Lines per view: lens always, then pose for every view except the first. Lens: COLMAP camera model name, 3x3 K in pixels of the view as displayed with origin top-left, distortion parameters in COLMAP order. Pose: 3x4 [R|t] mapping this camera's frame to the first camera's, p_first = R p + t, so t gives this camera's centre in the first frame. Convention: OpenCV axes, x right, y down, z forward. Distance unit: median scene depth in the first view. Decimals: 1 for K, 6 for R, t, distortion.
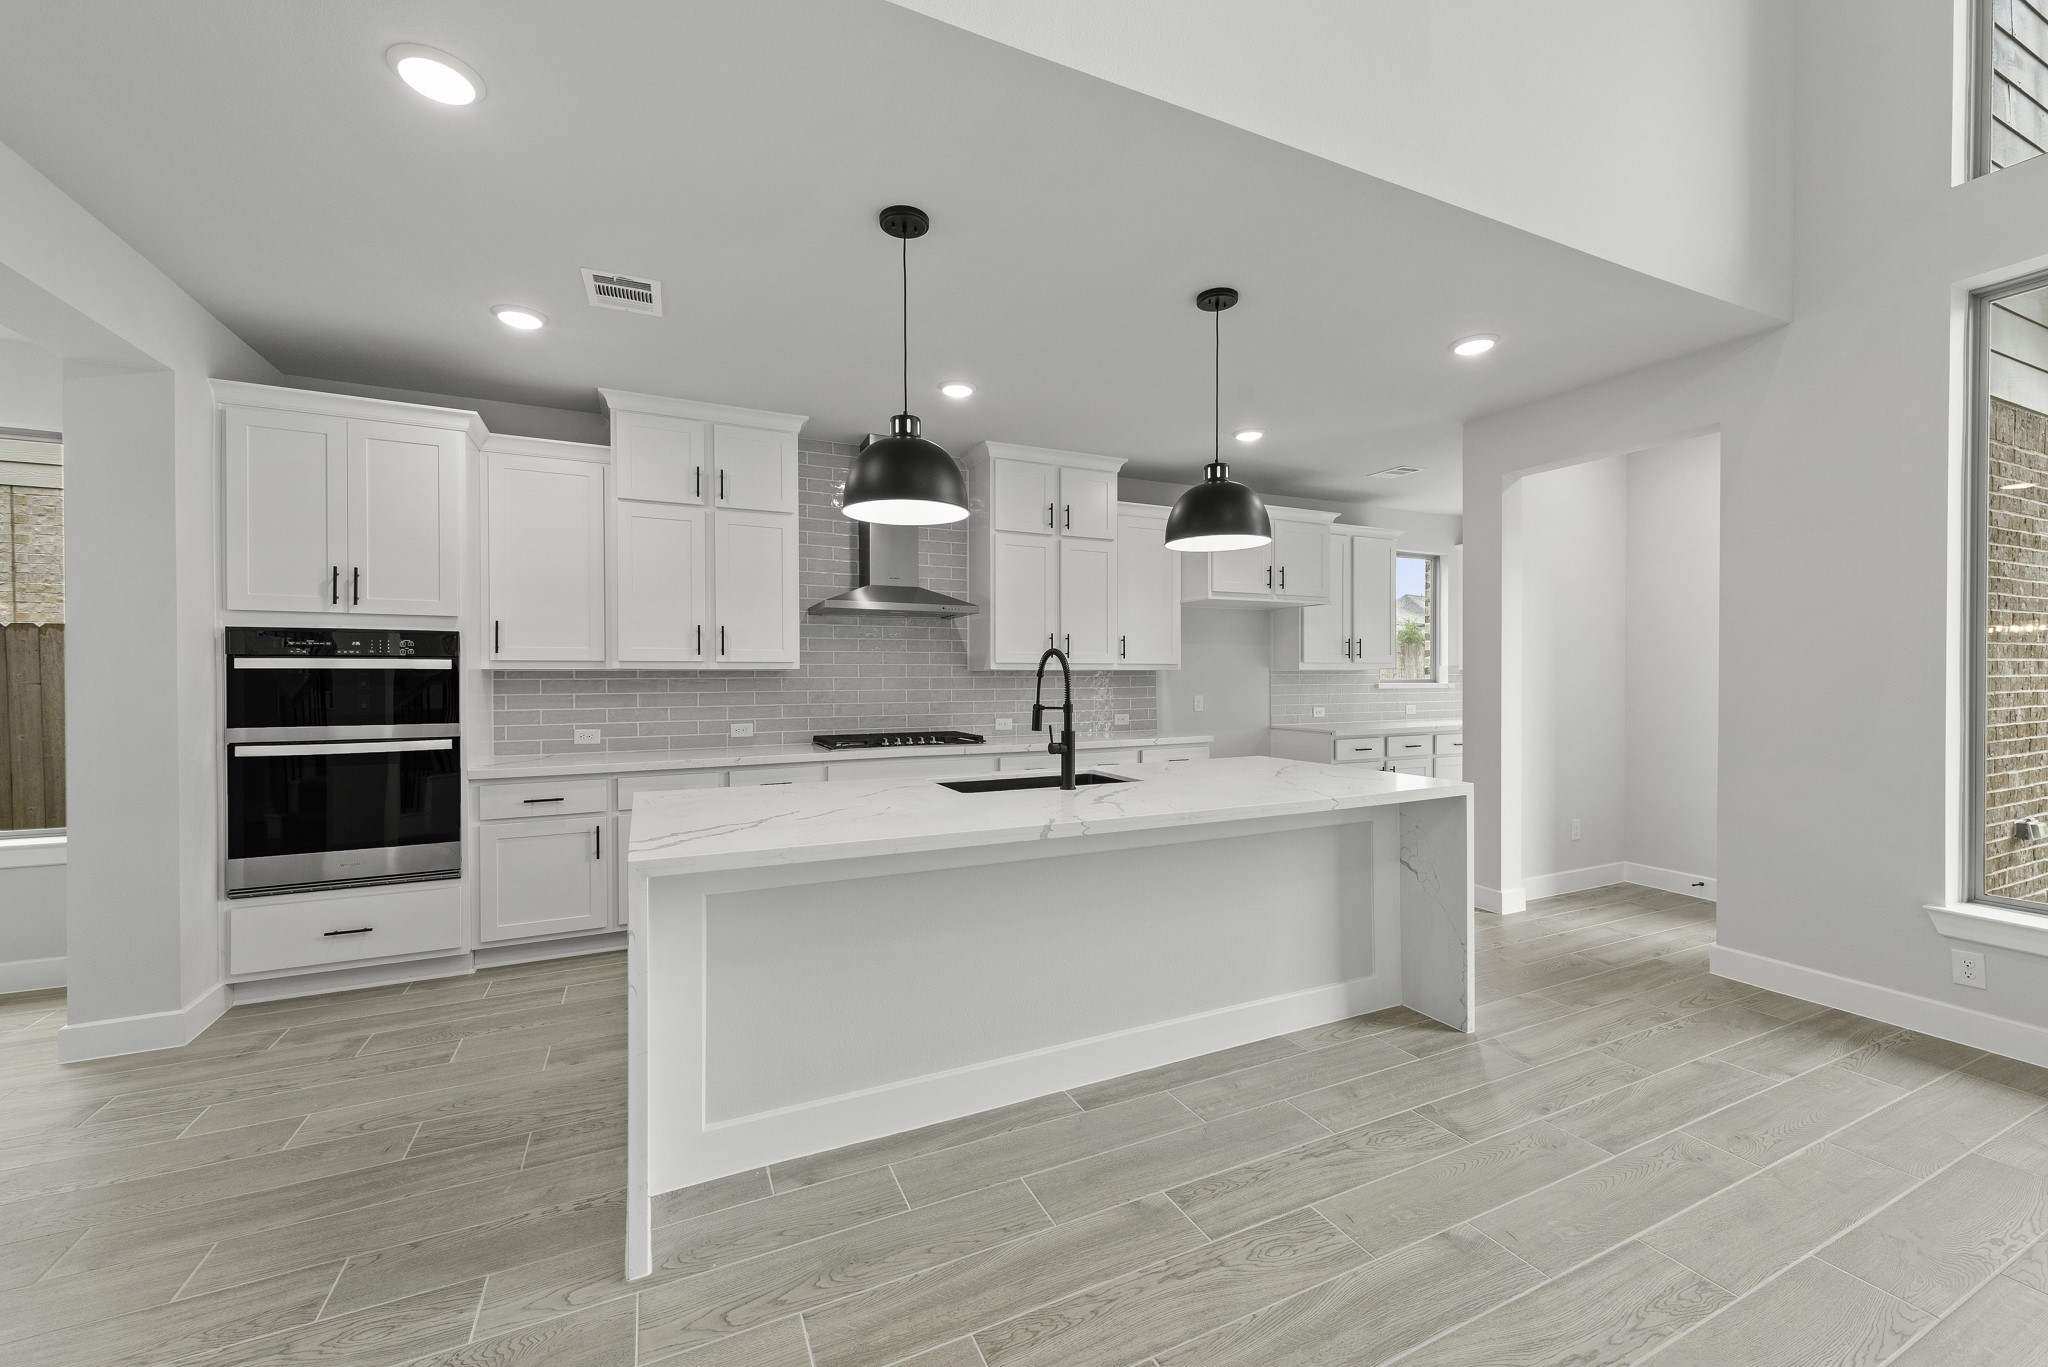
lens RADIAL K [[799.3, 0, 1028.2], [0, 799.3, 676.7], [0, 0, 1]] dist [0.013958, -0.005070]
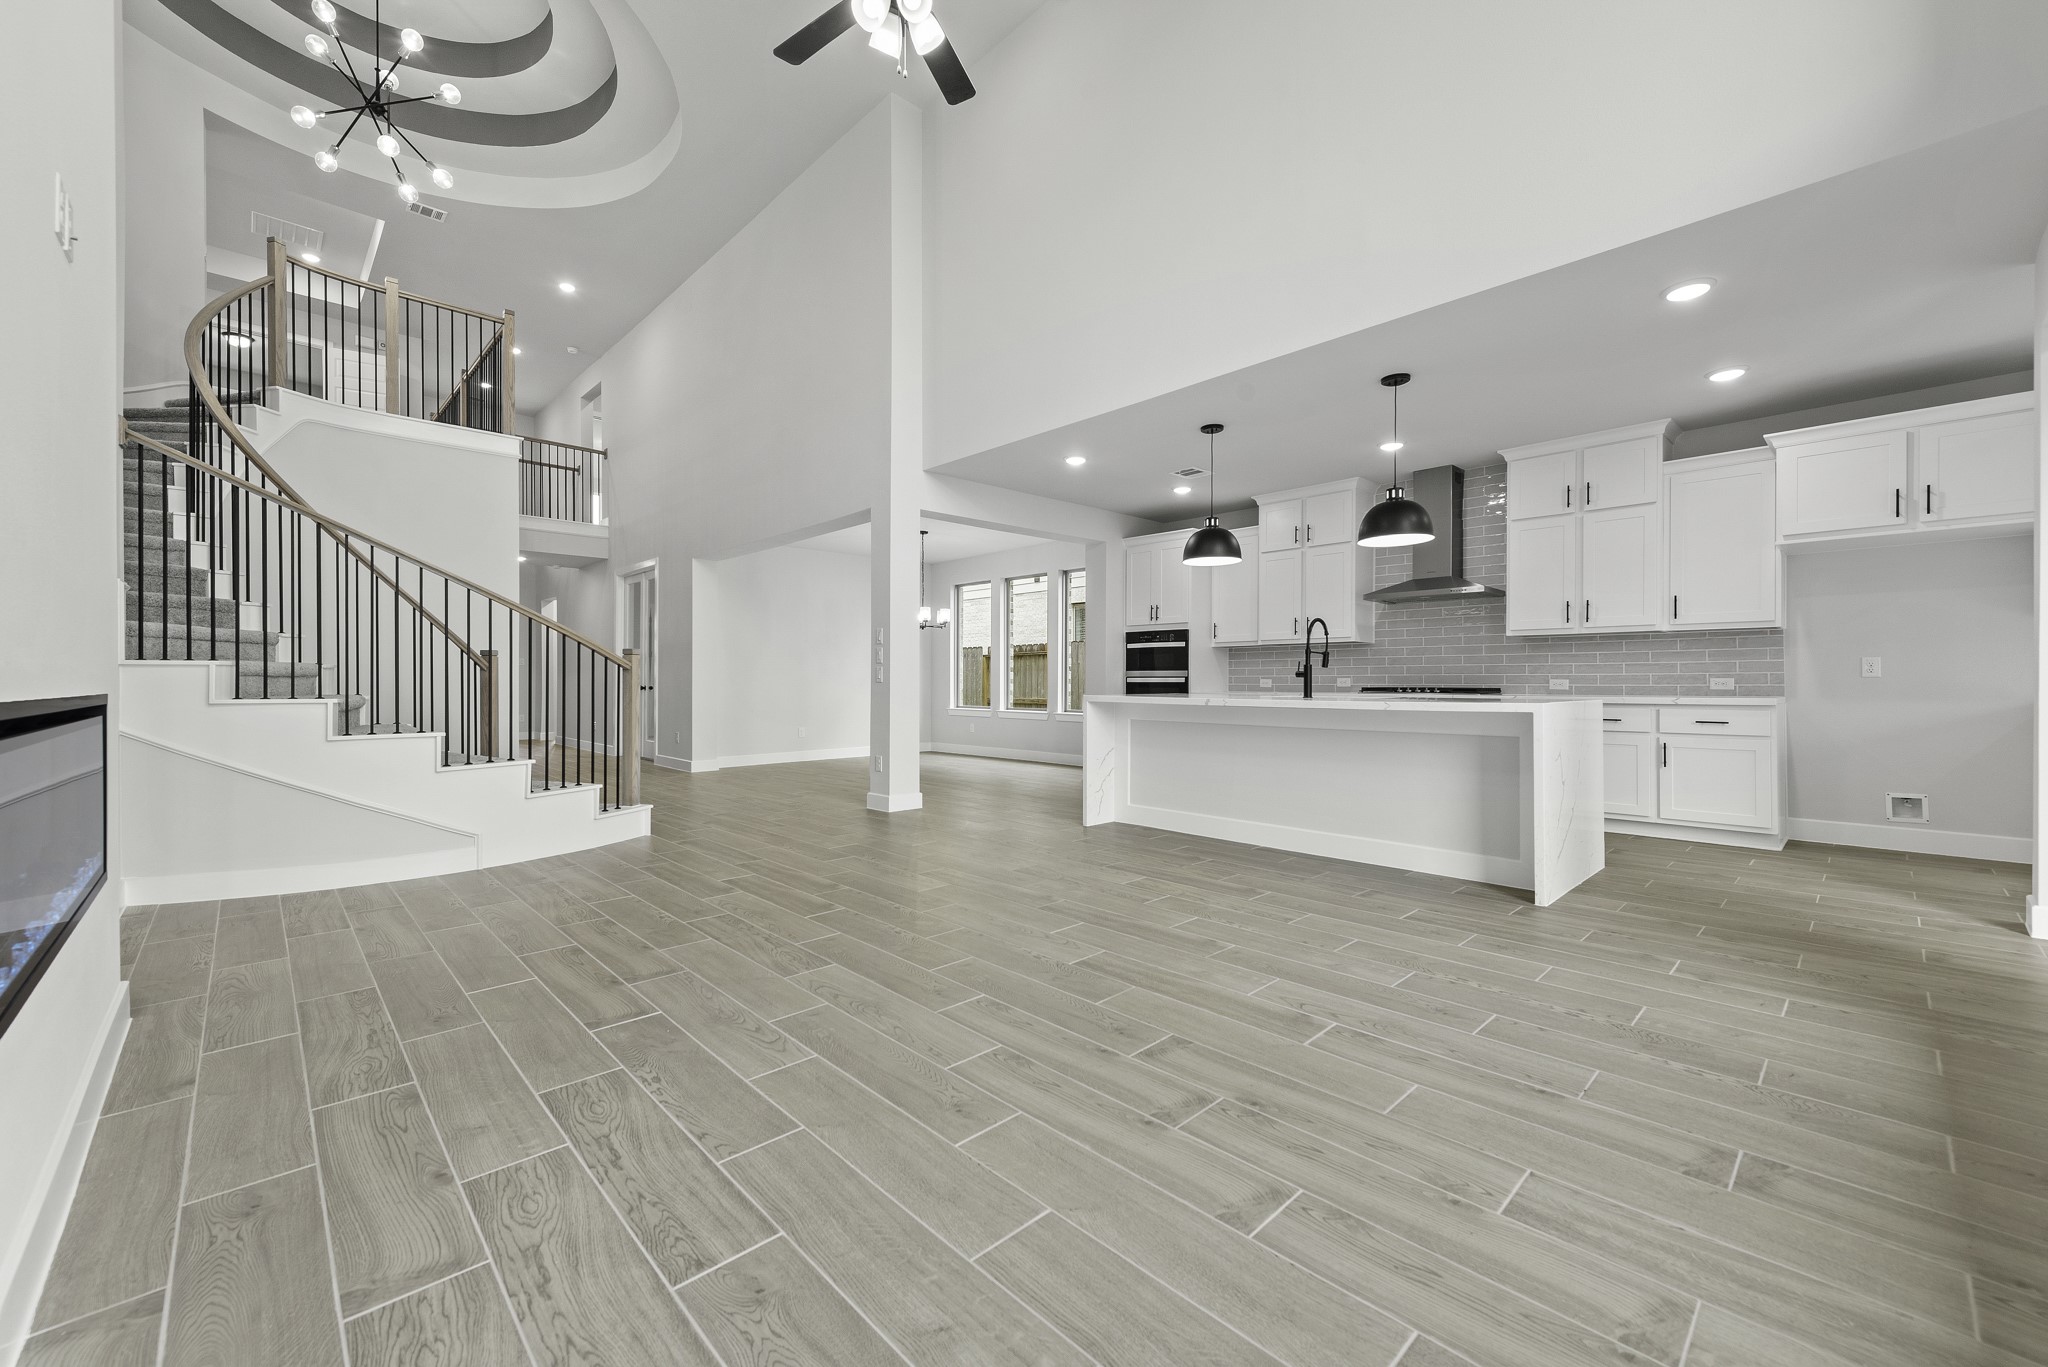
lens RADIAL K [[799.3, 0, 1028.2], [0, 799.3, 676.7], [0, 0, 1]] dist [0.013958, -0.005070]
pose [[0.317576, -0.002427, -0.948230, 1.326075], [-0.003065, 0.999989, -0.003586, 0.089925], [0.948228, 0.004045, 0.317565, -0.119331]]
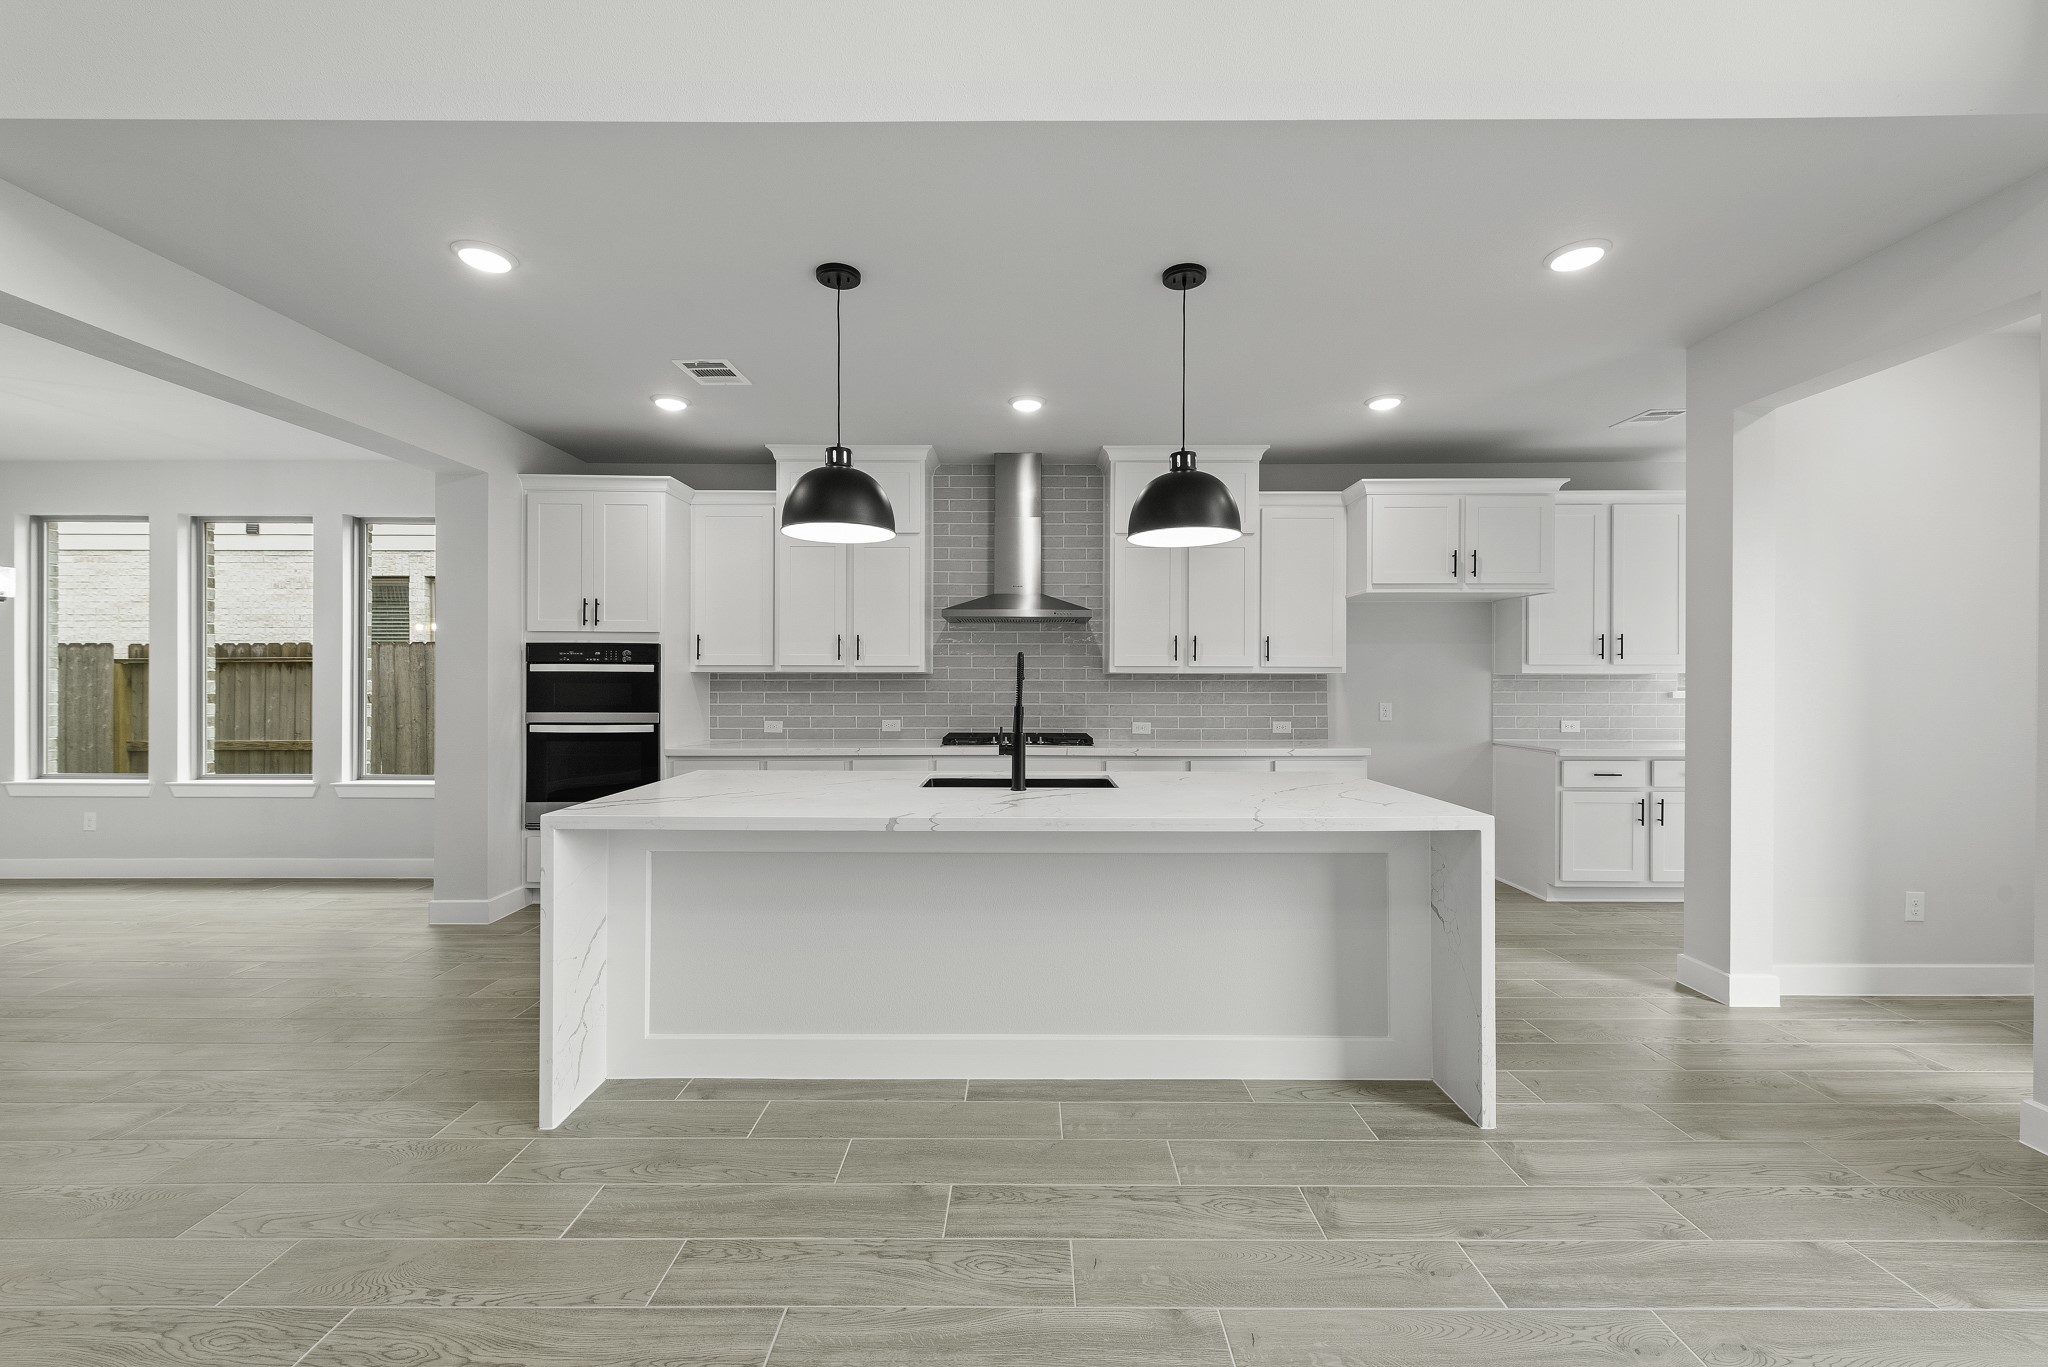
lens RADIAL K [[799.3, 0, 1028.2], [0, 799.3, 676.7], [0, 0, 1]] dist [0.013958, -0.005070]
pose [[0.903334, 0.003410, -0.428924, 0.437899], [-0.004951, 0.999985, -0.002478, -0.001559], [0.428909, 0.004362, 0.903337, 0.074340]]
